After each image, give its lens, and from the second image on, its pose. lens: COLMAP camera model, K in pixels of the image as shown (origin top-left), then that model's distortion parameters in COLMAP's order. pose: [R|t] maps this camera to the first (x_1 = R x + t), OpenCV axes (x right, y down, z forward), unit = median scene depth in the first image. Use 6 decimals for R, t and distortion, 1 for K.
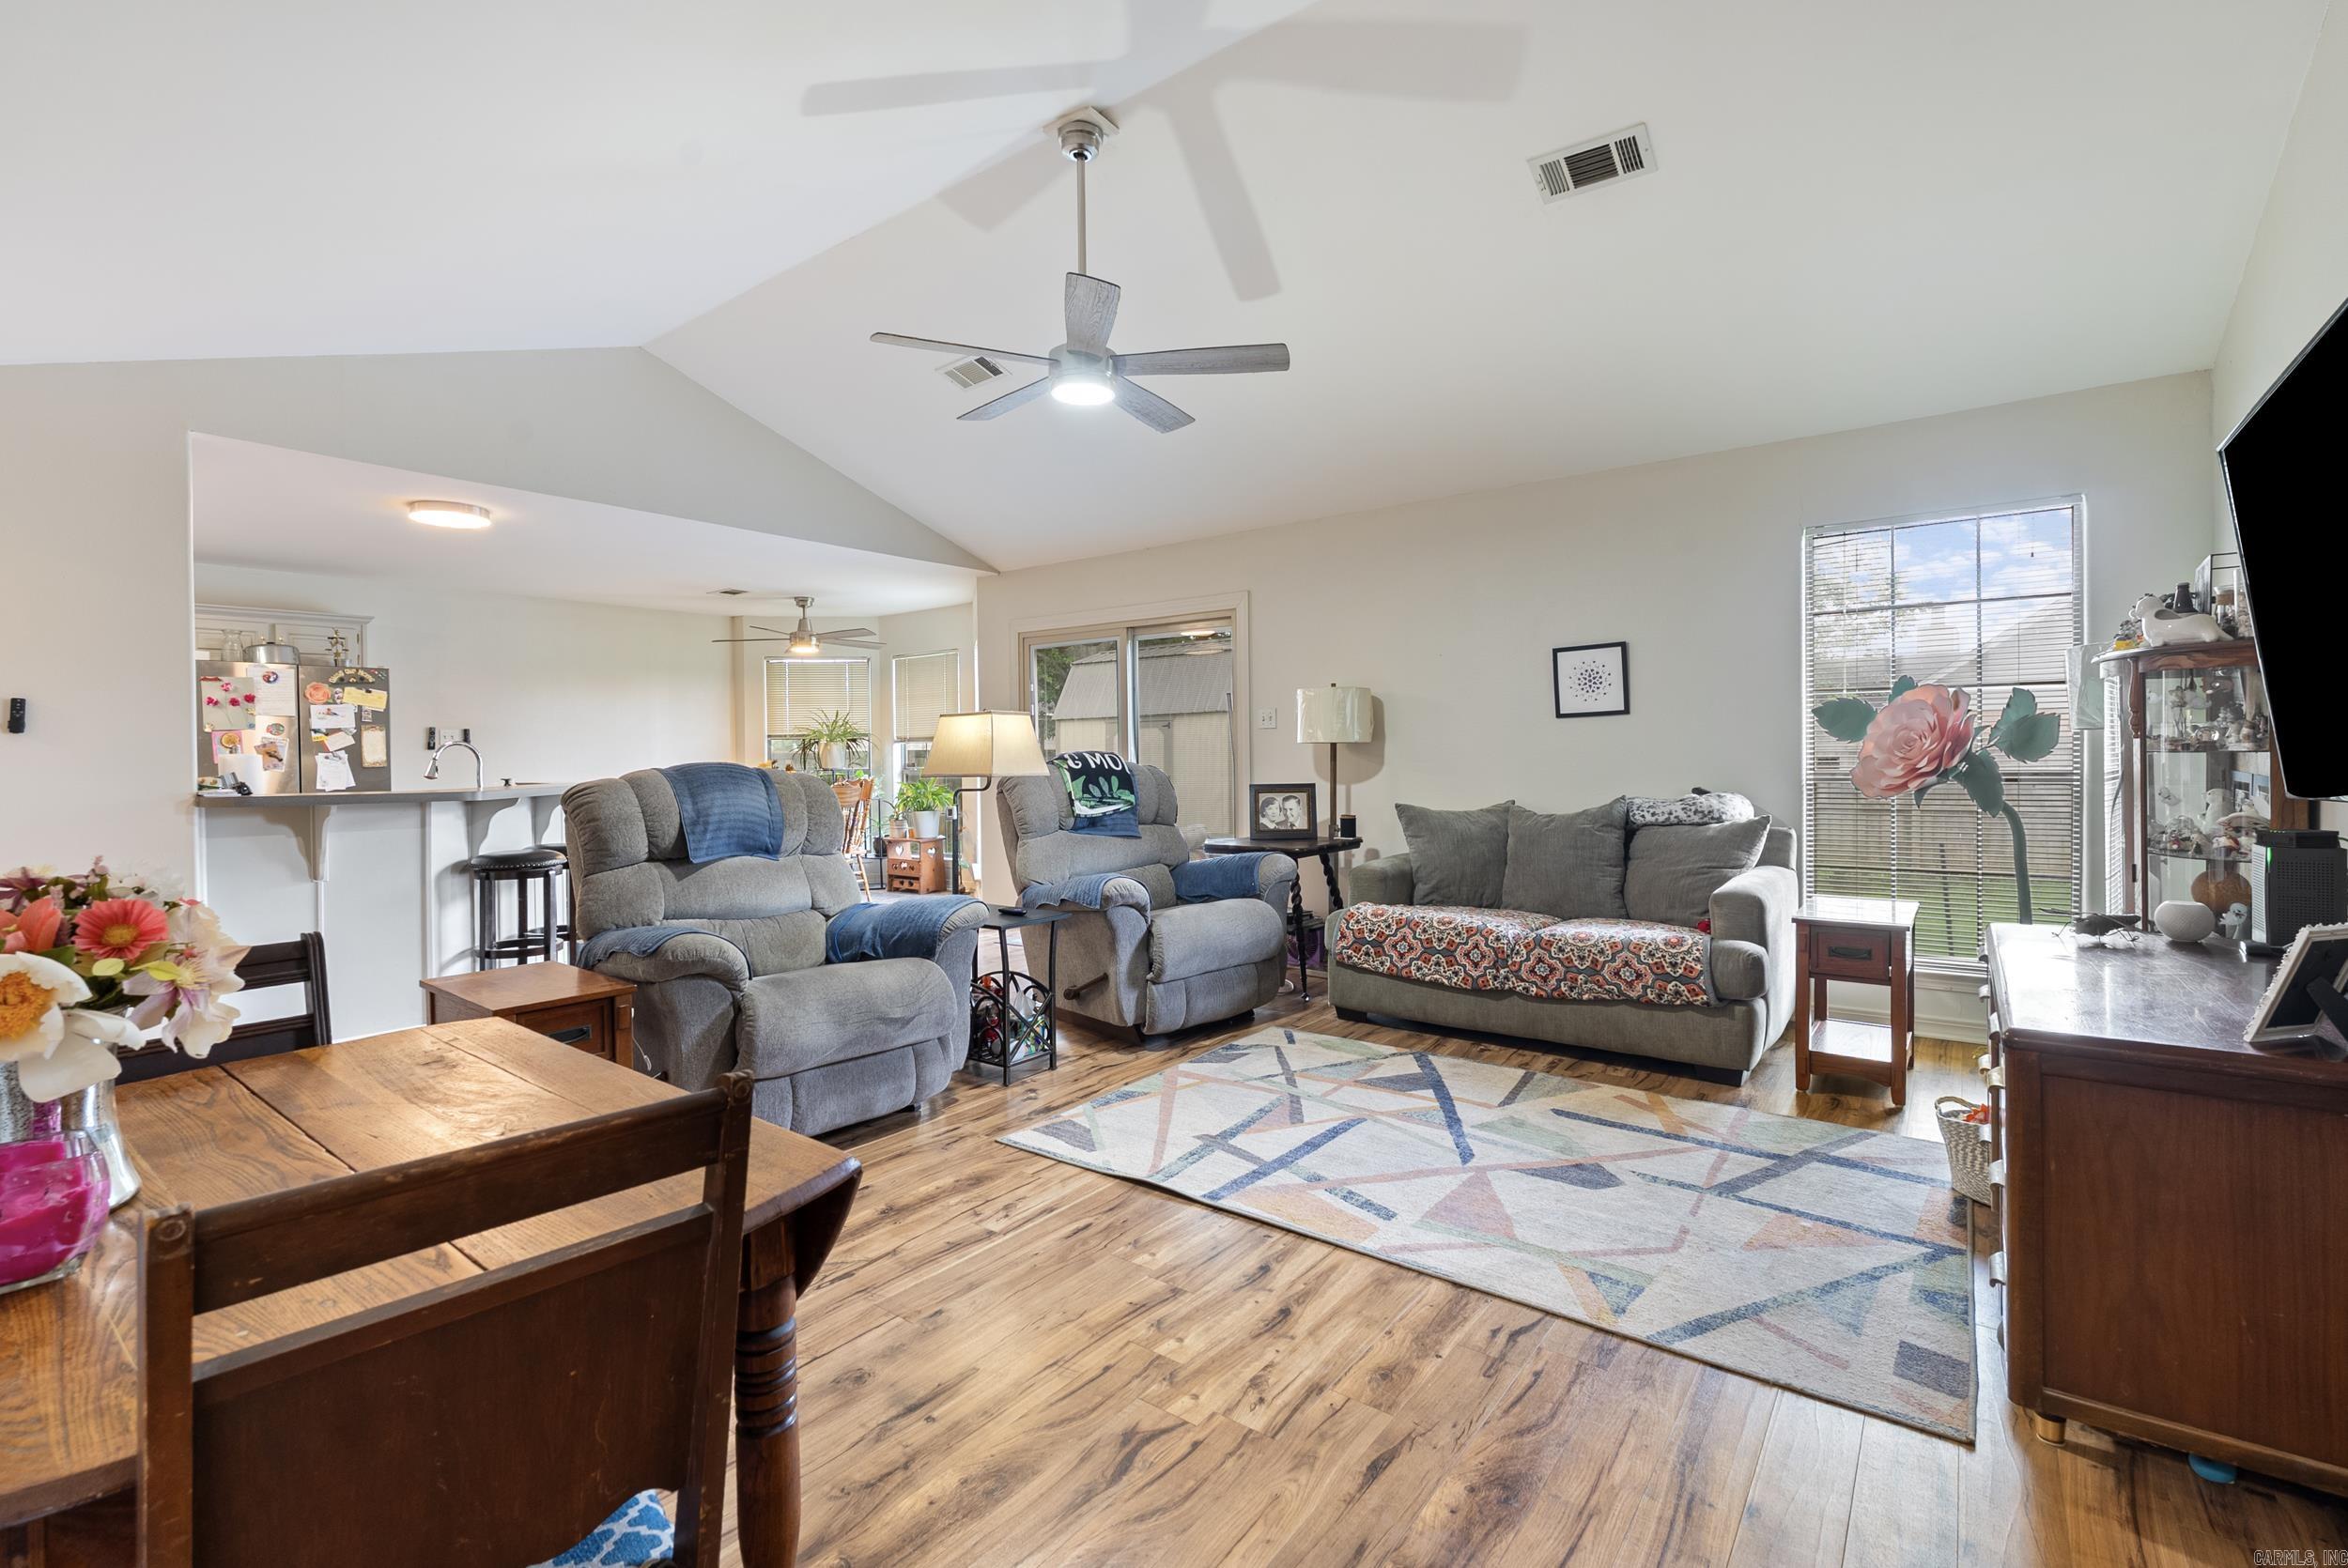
lens RADIAL K [[1038.6, 0, 1166.1], [0, 1038.6, 764.3], [0, 0, 1]] dist [-0.004283, 0.000532]
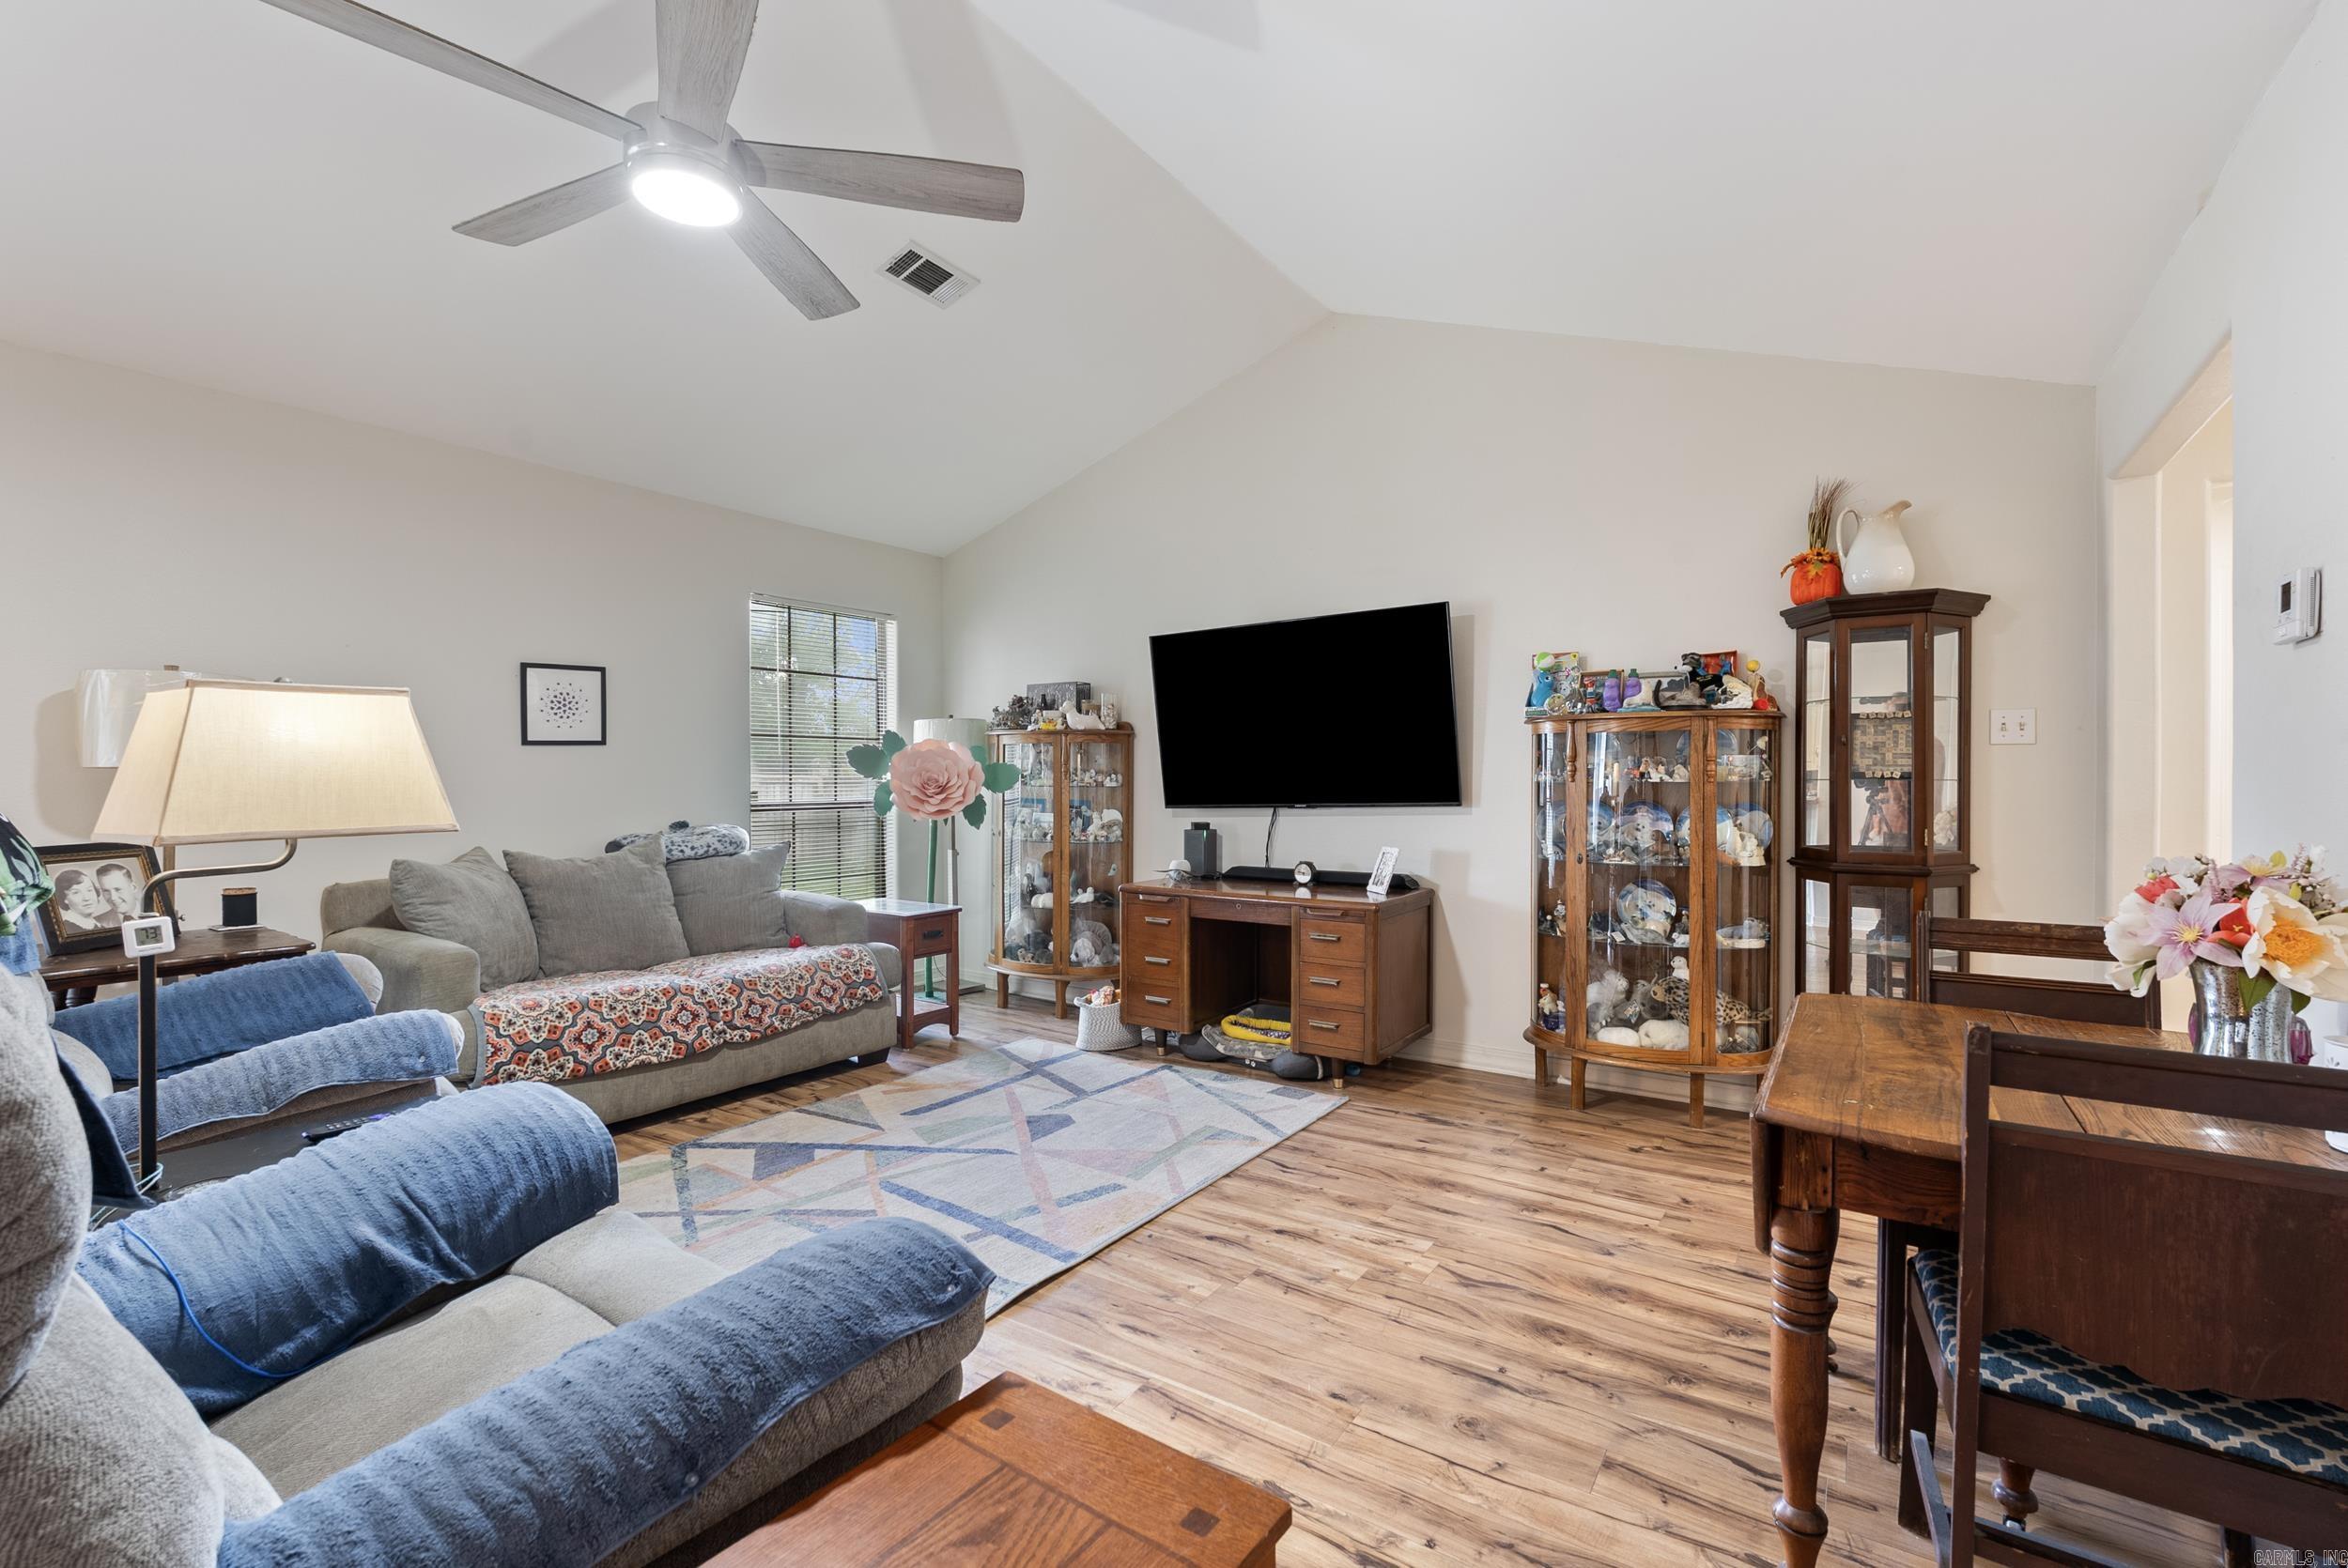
lens RADIAL K [[1038.6, 0, 1183.2], [0, 1038.6, 785.9], [0, 0, 1]] dist [-0.004283, 0.000532]
pose [[-0.067258, 0.004807, 0.997724, -0.659485], [0.010330, 0.999938, -0.004121, -0.003590], [-0.997682, 0.010029, -0.067304, 0.698169]]
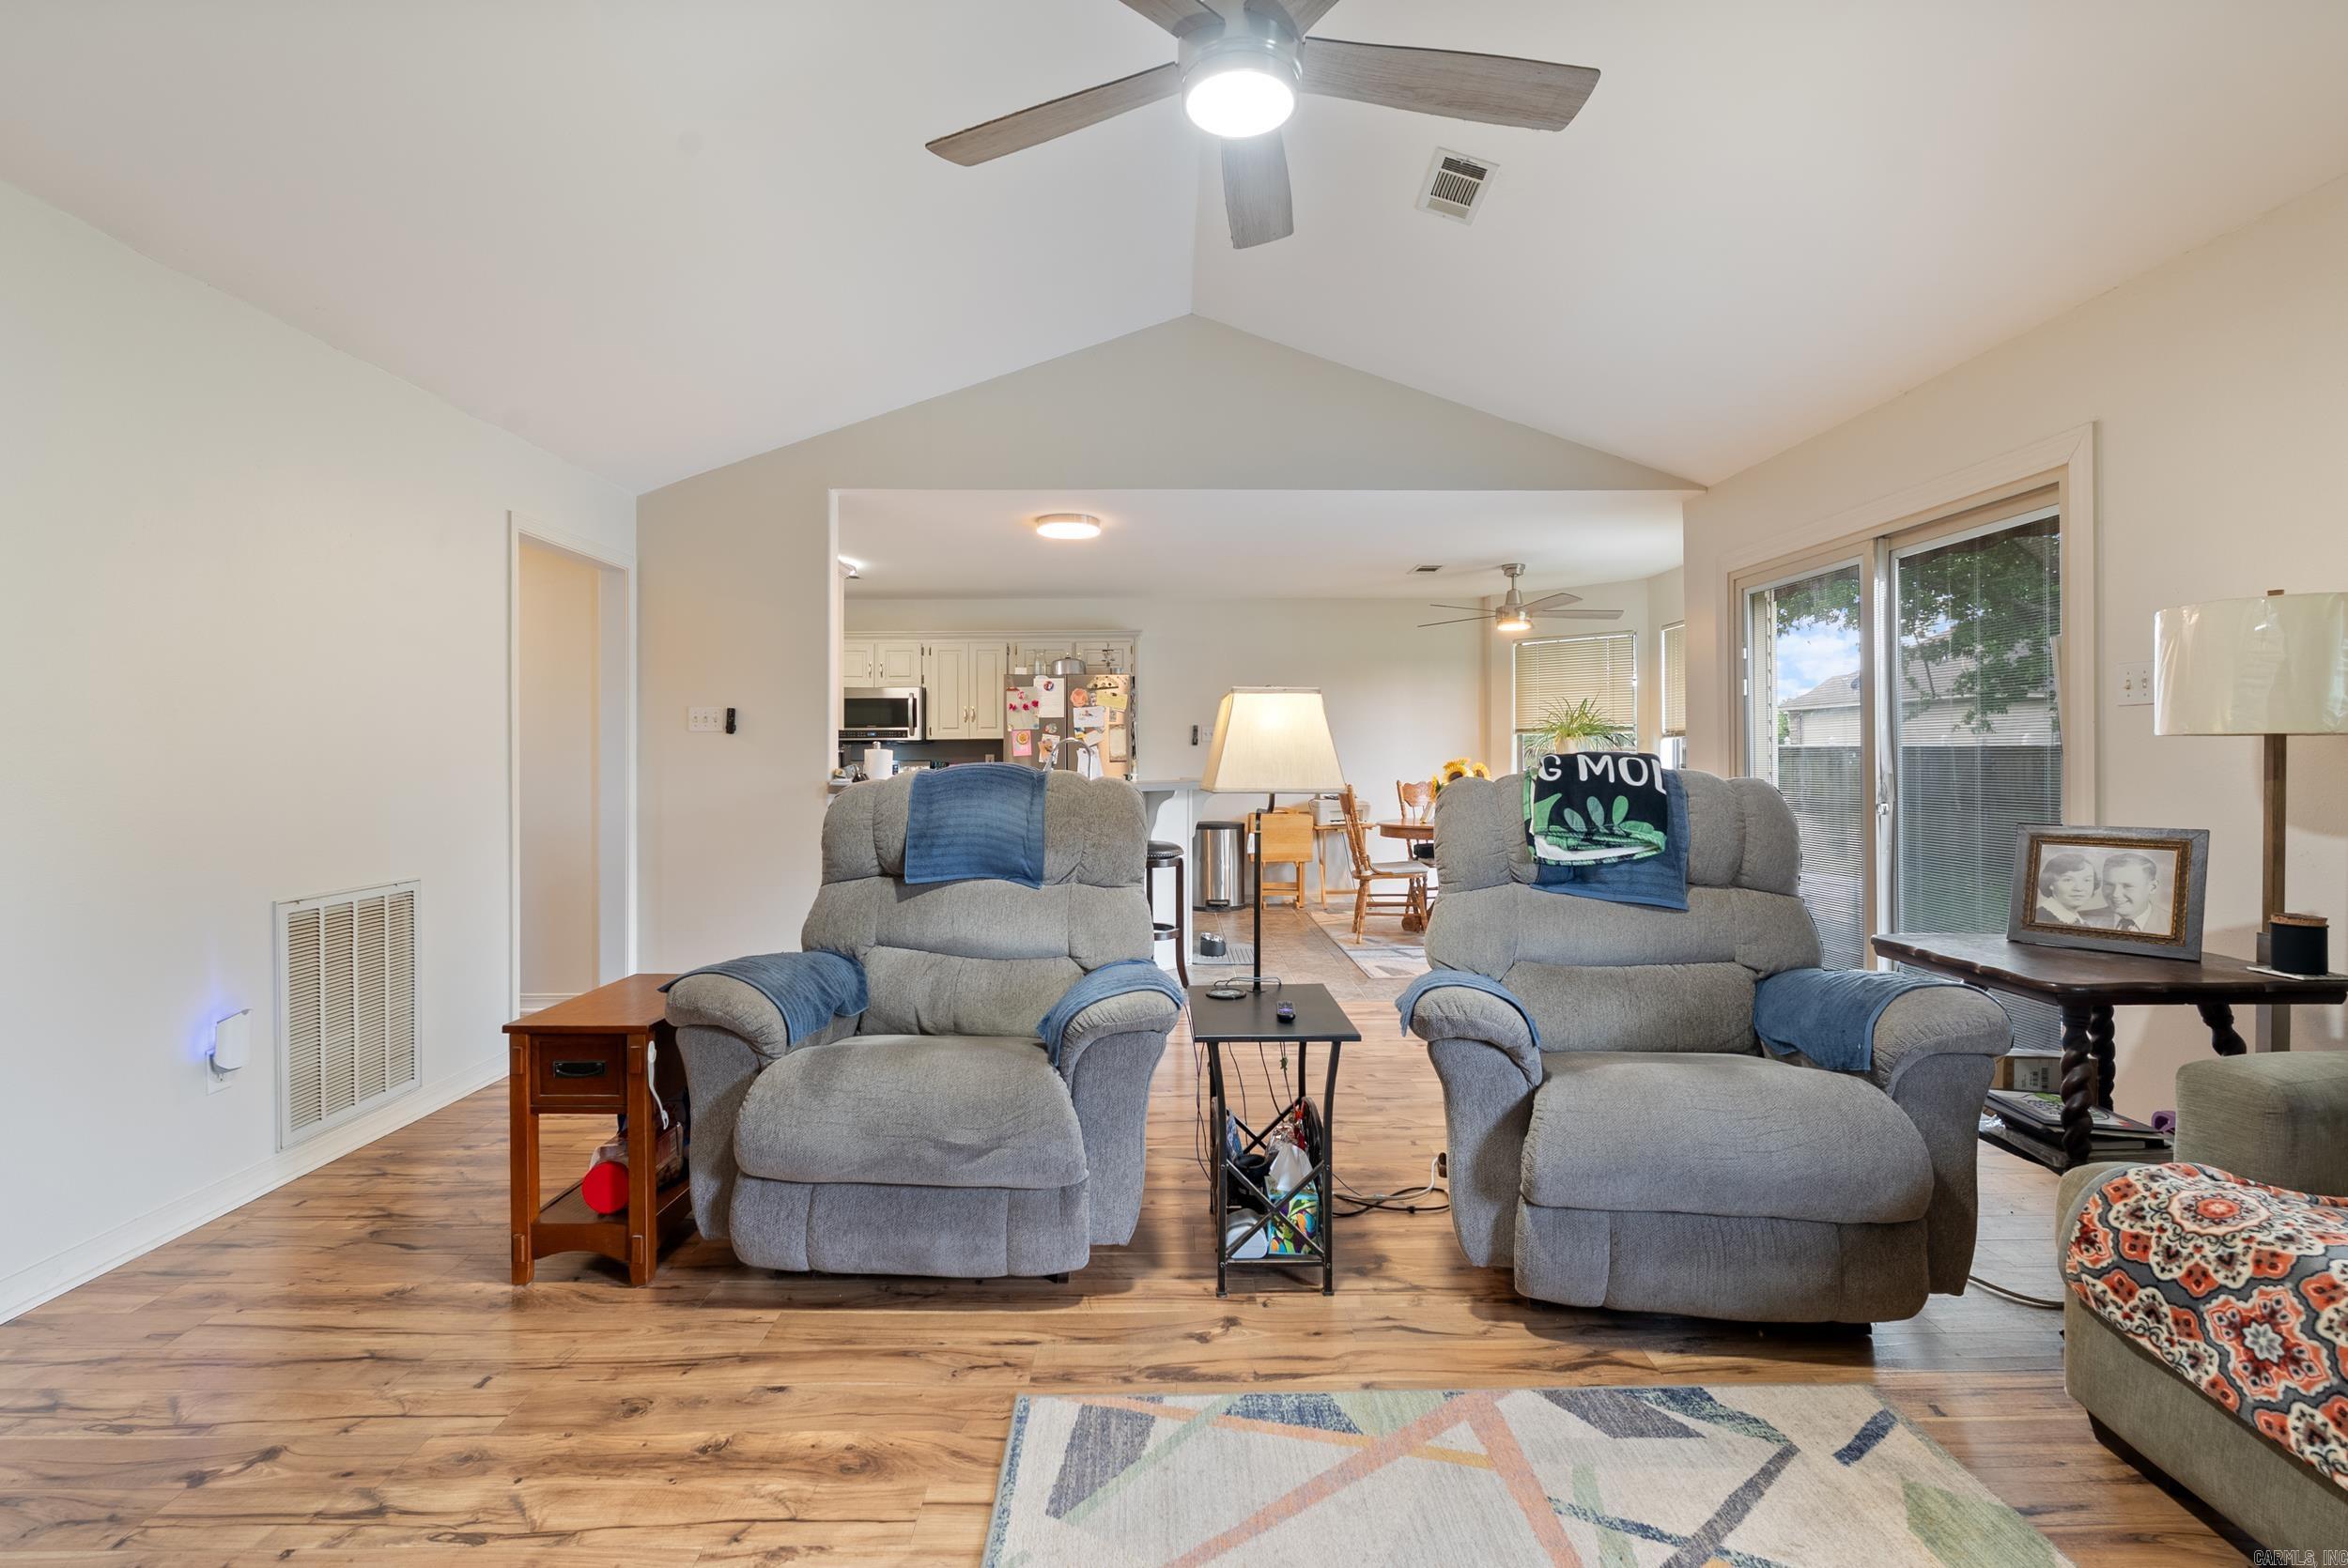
lens RADIAL K [[1038.6, 0, 1178.1], [0, 1038.6, 746.7], [0, 0, 1]] dist [-0.004283, 0.000532]
pose [[0.620916, 0.003339, -0.783870, 0.311254], [-0.012169, 0.999911, -0.005380, -0.012389], [0.783782, 0.012880, 0.620902, 0.589541]]
